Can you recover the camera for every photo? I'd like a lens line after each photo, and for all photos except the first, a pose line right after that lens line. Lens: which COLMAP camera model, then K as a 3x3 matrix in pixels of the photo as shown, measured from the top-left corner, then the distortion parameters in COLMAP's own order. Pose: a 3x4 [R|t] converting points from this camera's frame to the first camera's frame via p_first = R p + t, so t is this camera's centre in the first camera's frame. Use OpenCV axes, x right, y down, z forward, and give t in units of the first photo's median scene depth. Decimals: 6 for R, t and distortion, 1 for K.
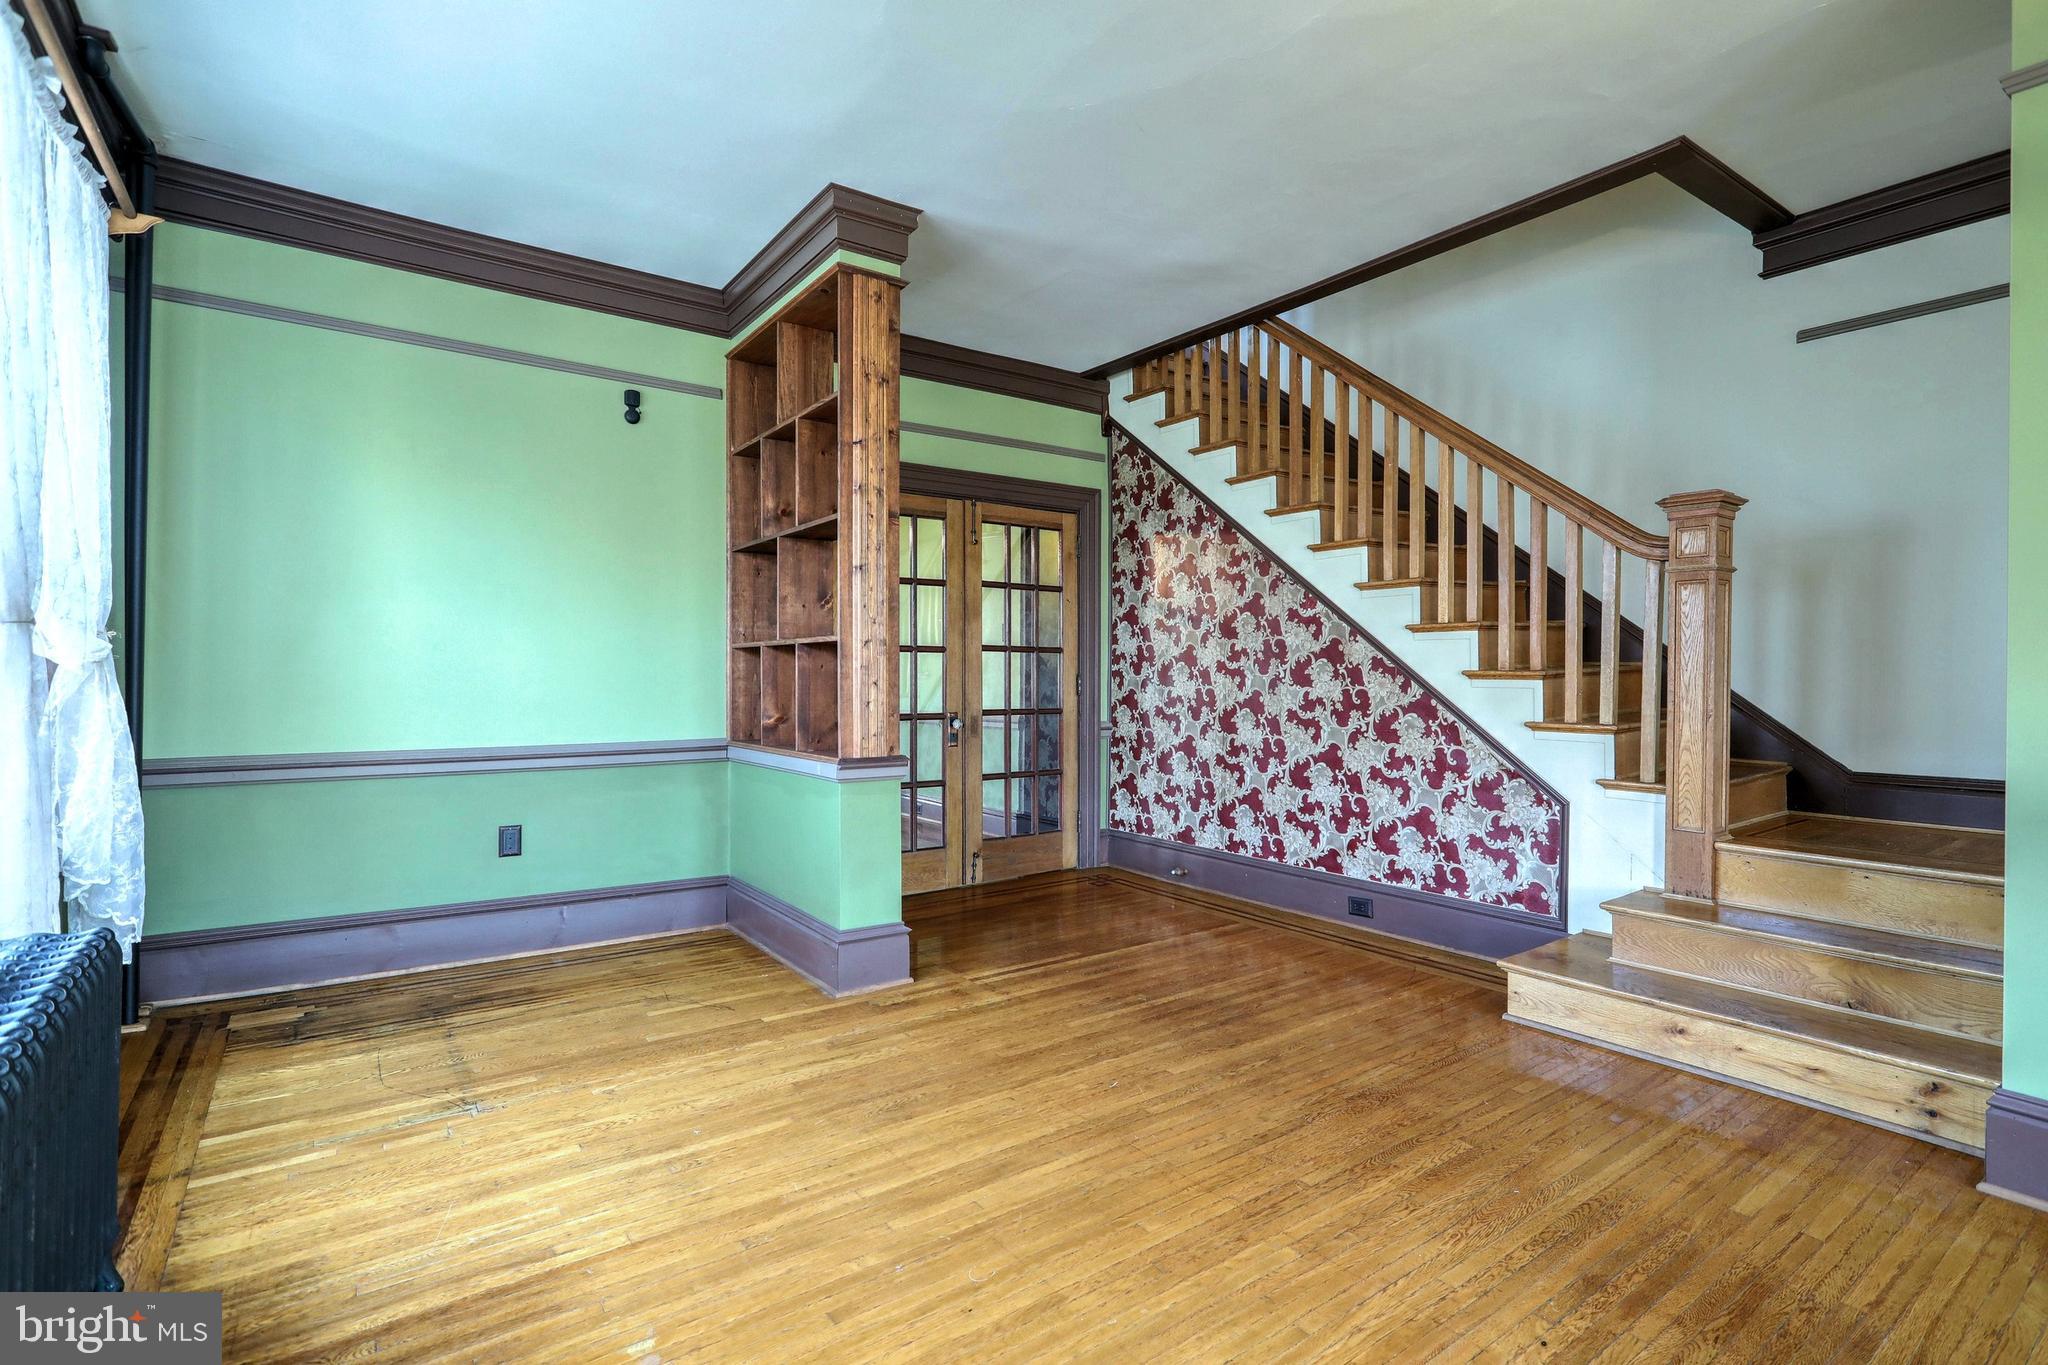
lens RADIAL K [[970.5, 0, 1036.0], [0, 970.5, 682.6], [0, 0, 1]] dist [-0.000357, 0.000433]
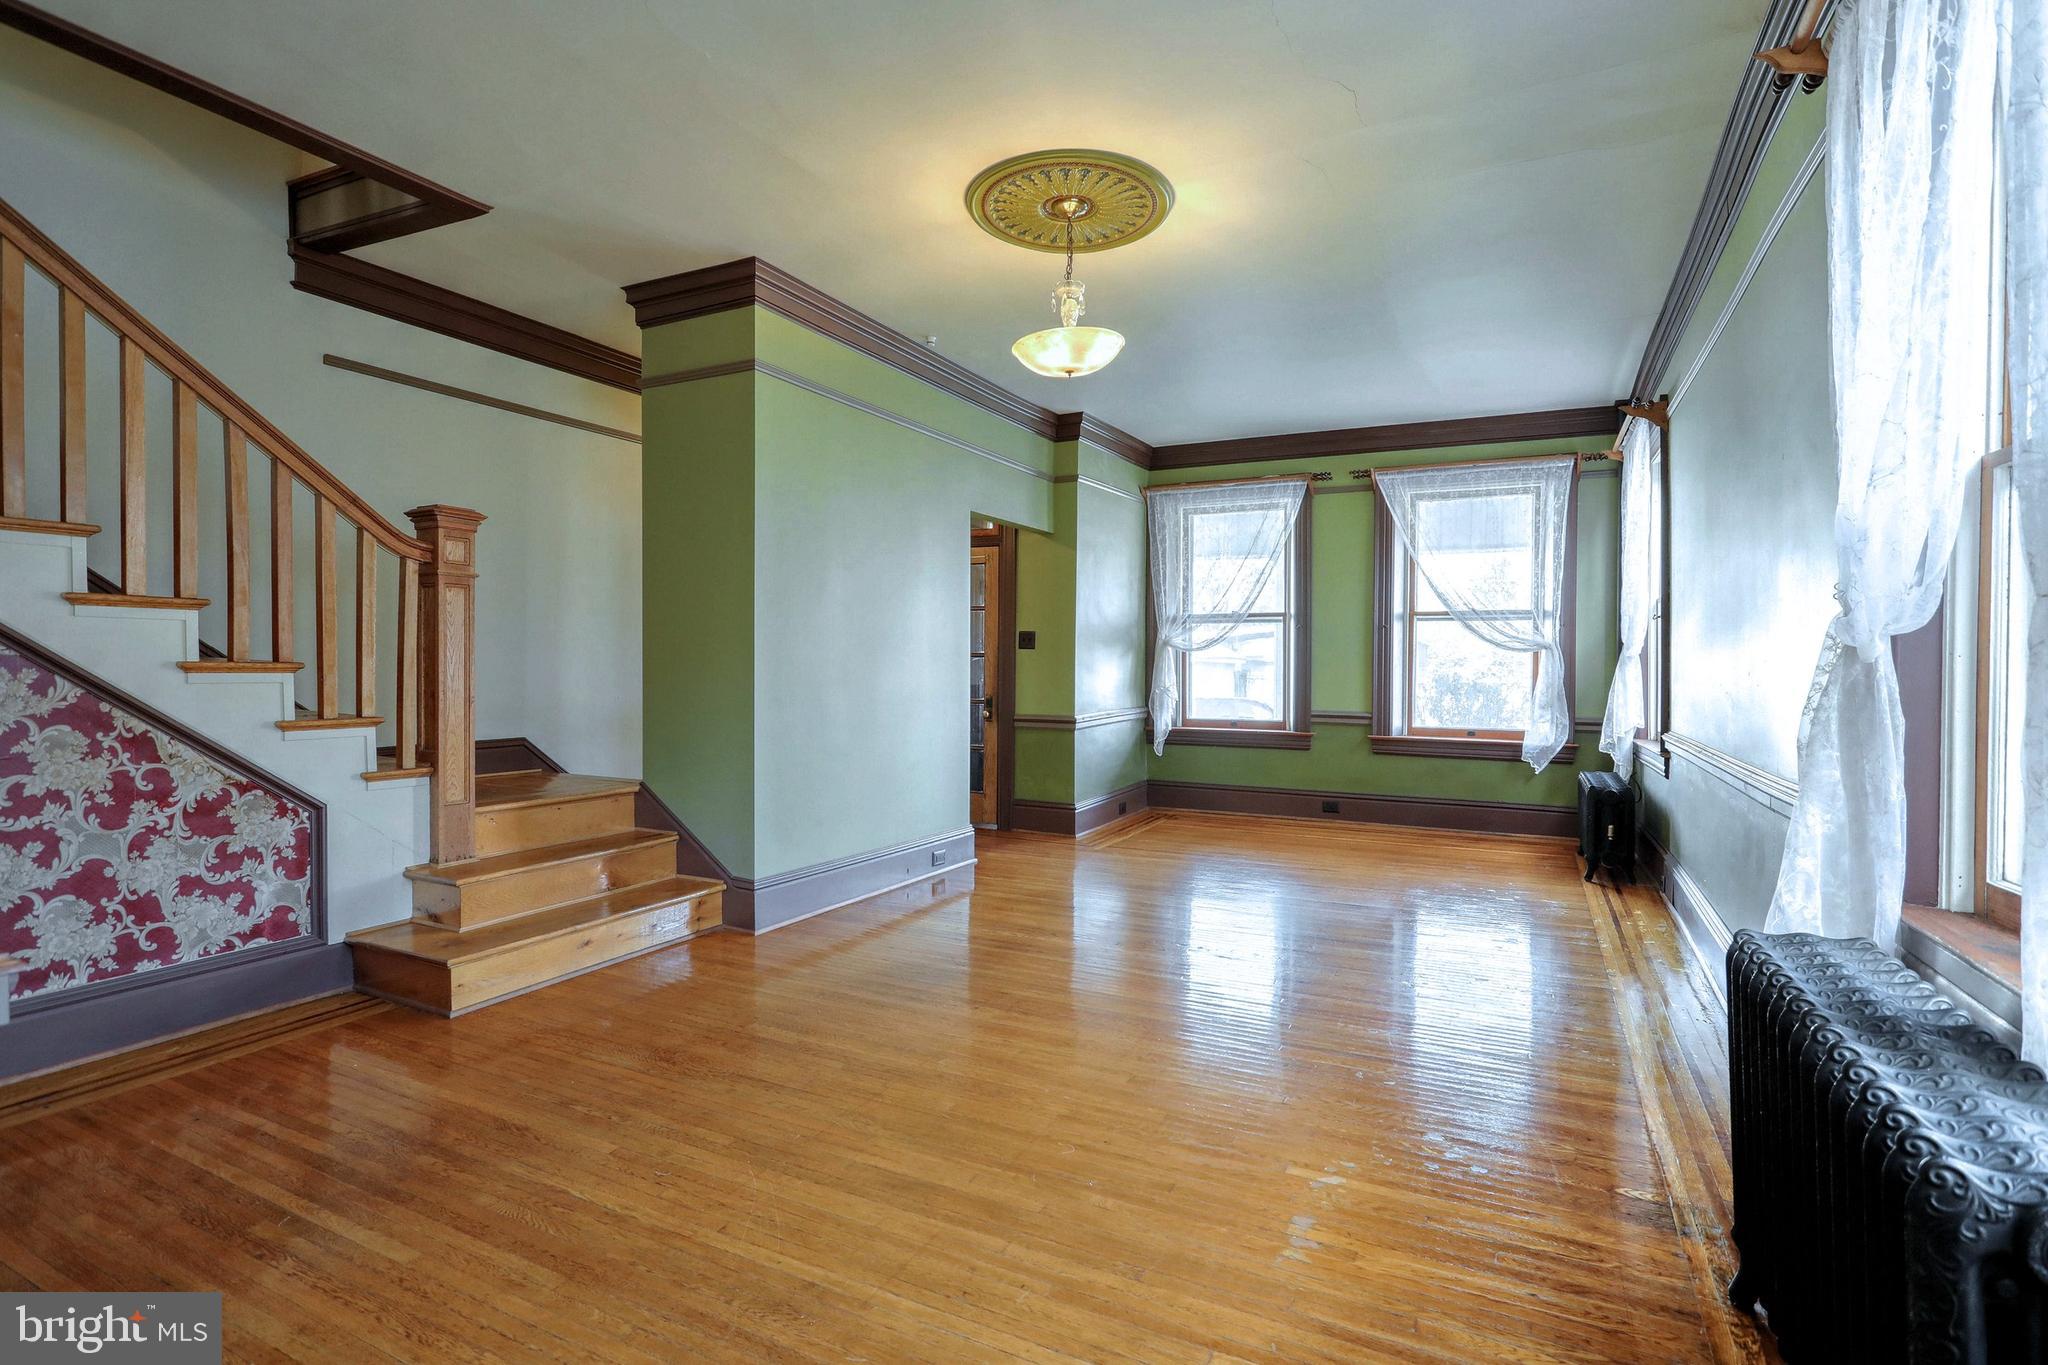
lens RADIAL K [[970.5, 0, 1036.0], [0, 970.5, 682.6], [0, 0, 1]] dist [-0.000357, 0.000433]
pose [[-0.451984, -0.016961, 0.891865, -0.504286], [0.005809, 0.999742, 0.021957, -0.008431], [-0.892007, 0.015105, -0.451769, 0.700374]]
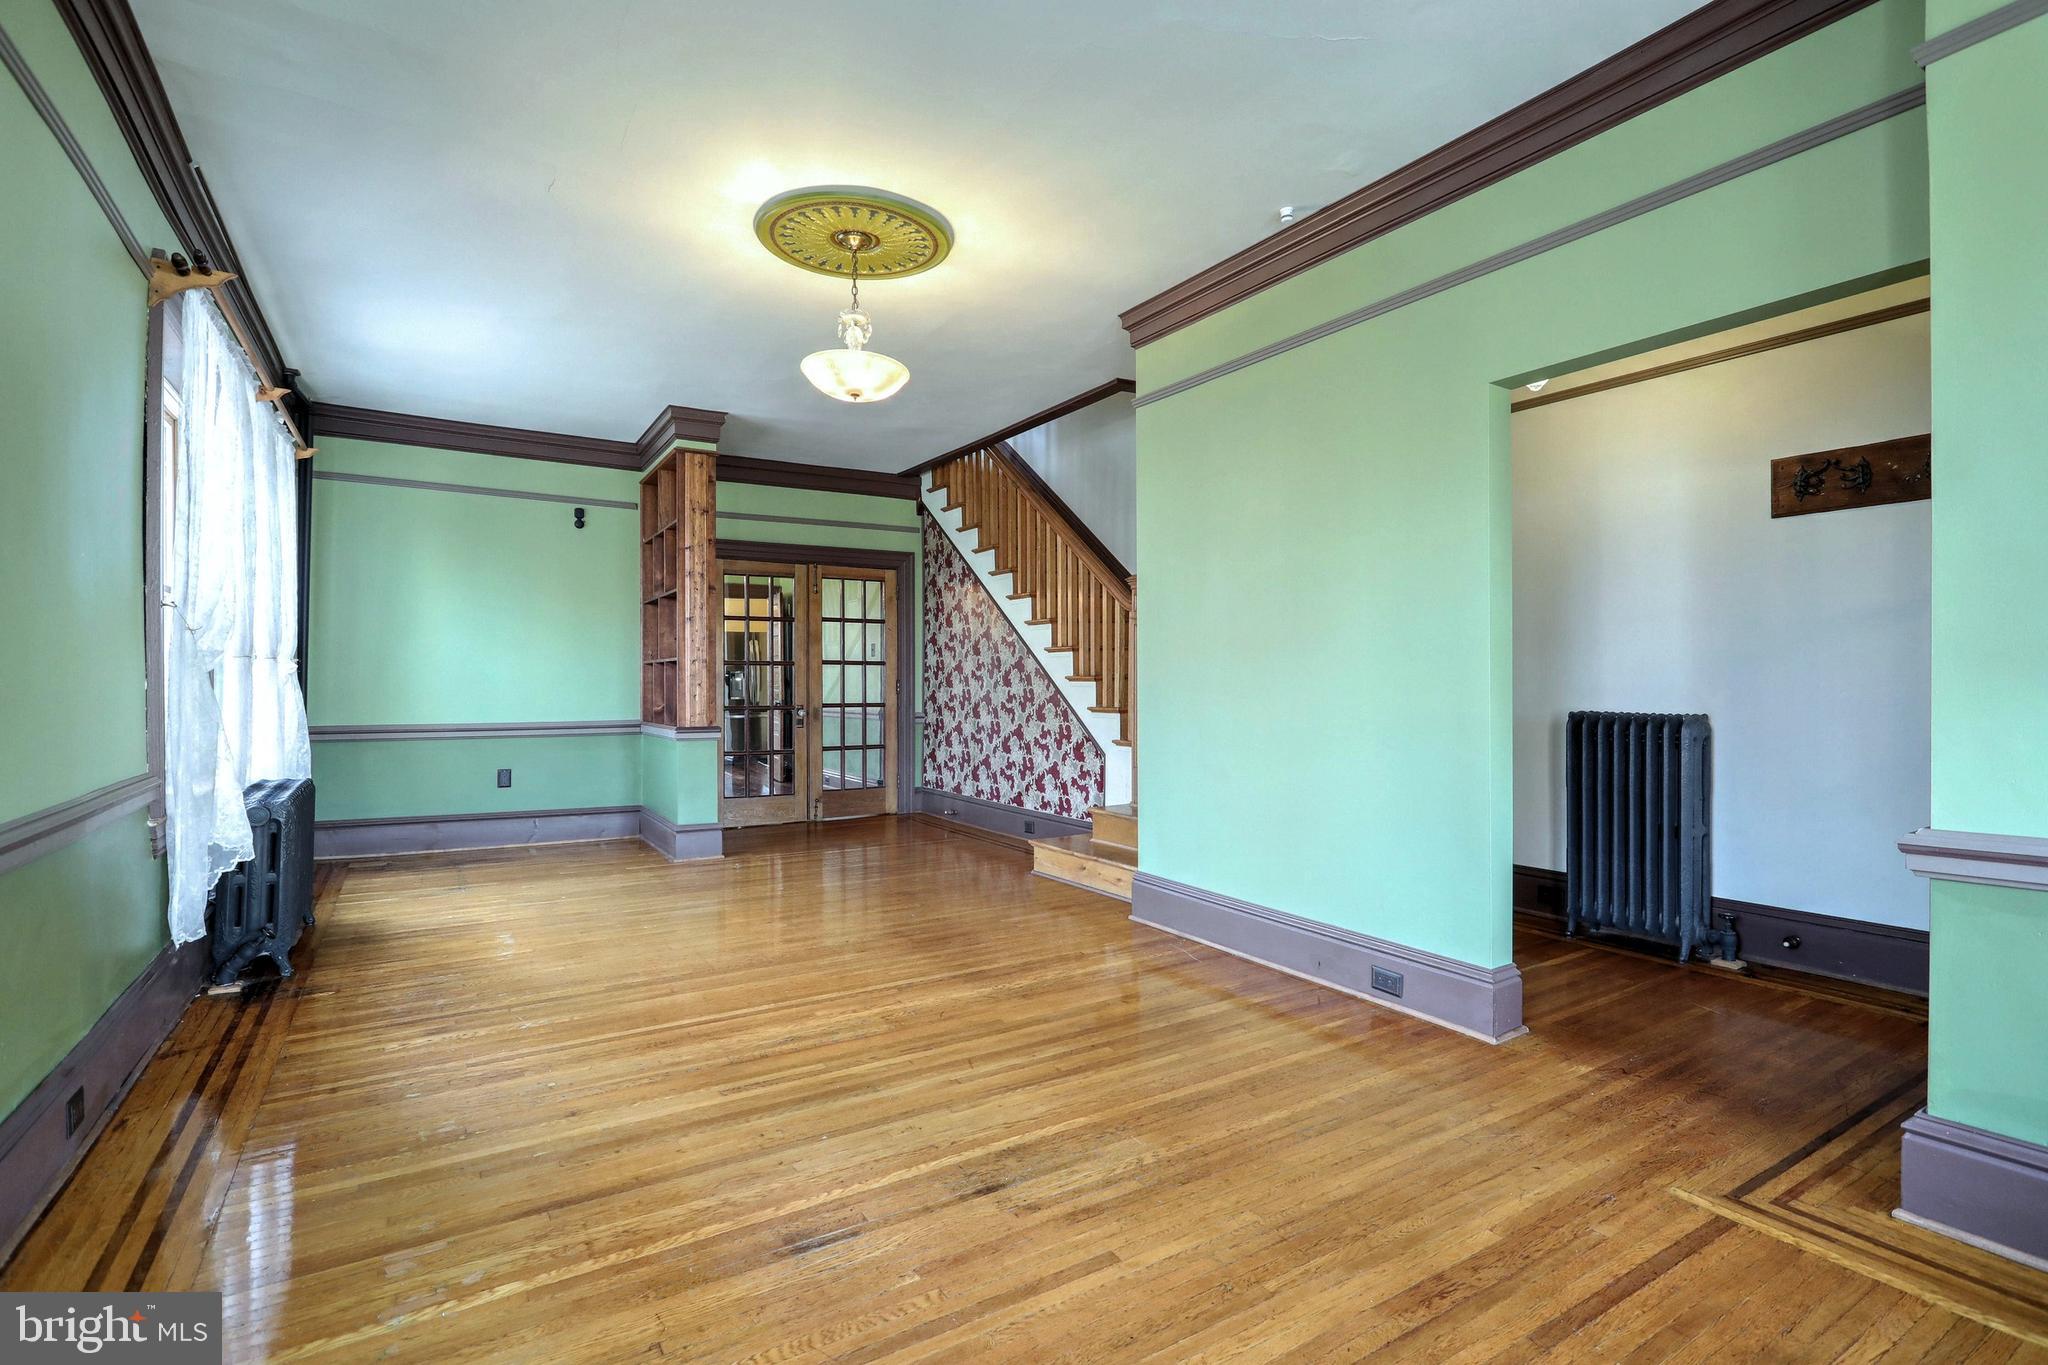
lens RADIAL K [[960.7, 0, 1024.0], [0, 960.7, 682.5], [0, 0, 1]] dist [0.001288, -0.000034]
pose [[0.997382, -0.002547, -0.072262, 0.456161], [0.001970, 0.999966, -0.008058, 0.010292], [0.072280, 0.007895, 0.997353, -0.574792]]
